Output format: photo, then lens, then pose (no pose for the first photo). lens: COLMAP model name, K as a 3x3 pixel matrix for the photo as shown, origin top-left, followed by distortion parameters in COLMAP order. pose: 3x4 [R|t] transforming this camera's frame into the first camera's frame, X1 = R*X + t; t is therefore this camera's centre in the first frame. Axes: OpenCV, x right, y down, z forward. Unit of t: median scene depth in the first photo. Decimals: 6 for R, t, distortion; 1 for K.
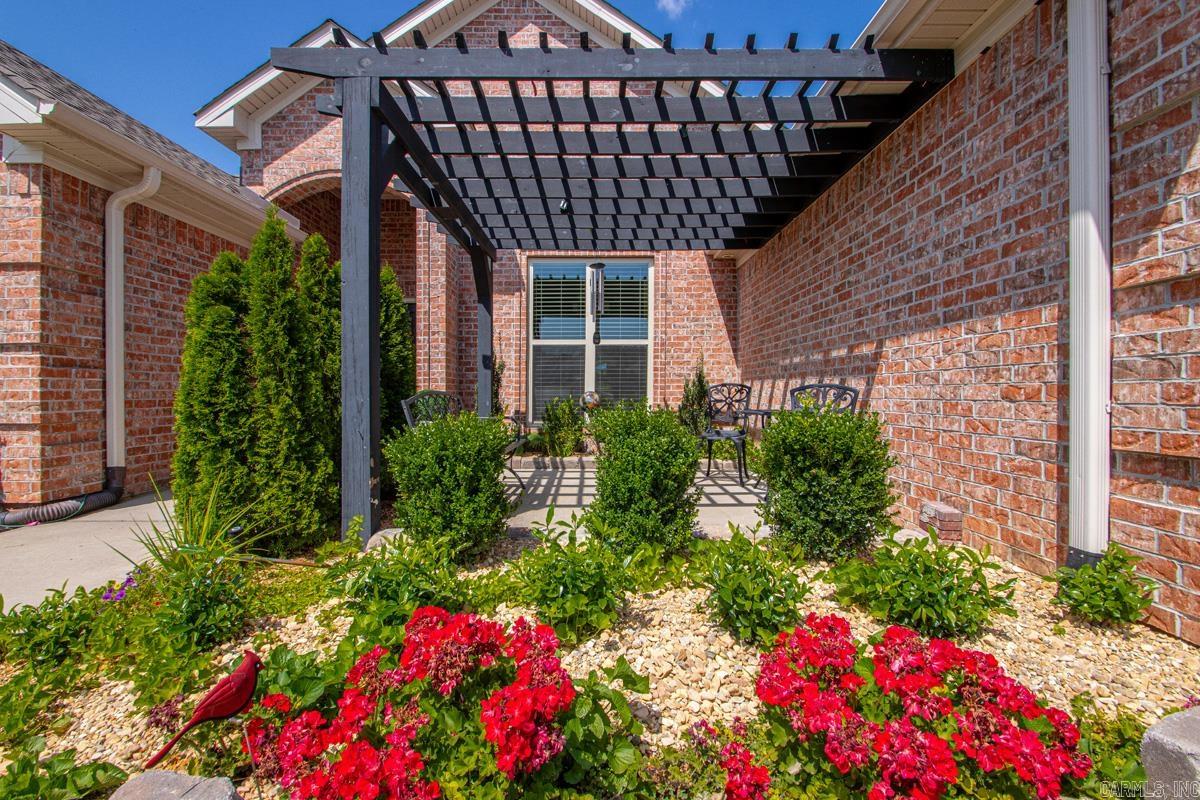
lens RADIAL K [[592.2, 0, 593.3], [0, 592.2, 396.6], [0, 0, 1]] dist [0.002888, -0.010571]
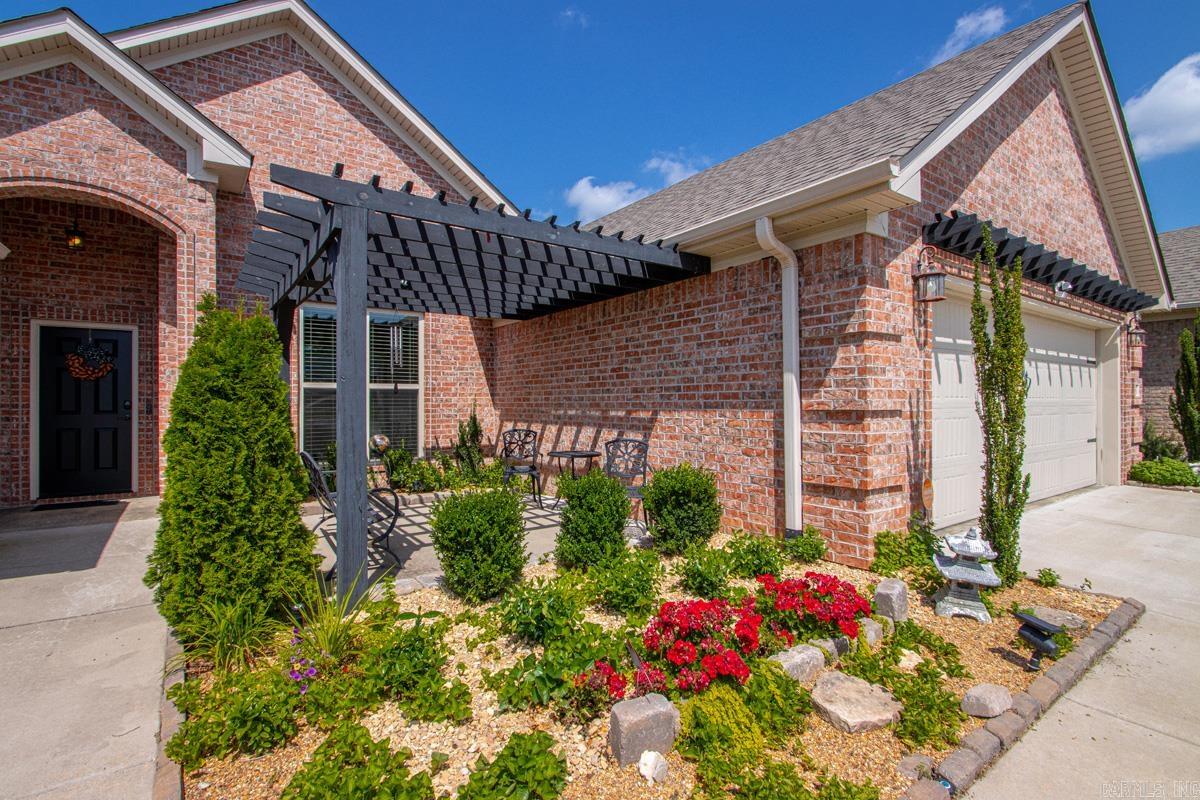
lens RADIAL K [[561.2, 0, 600.2], [0, 561.2, 399.7], [0, 0, 1]] dist [0.018595, -0.016206]
pose [[0.817617, 0.000623, 0.575762, -0.490501], [0.008443, 0.999879, -0.013071, -0.101733], [-0.575700, 0.015548, 0.817513, -0.151076]]
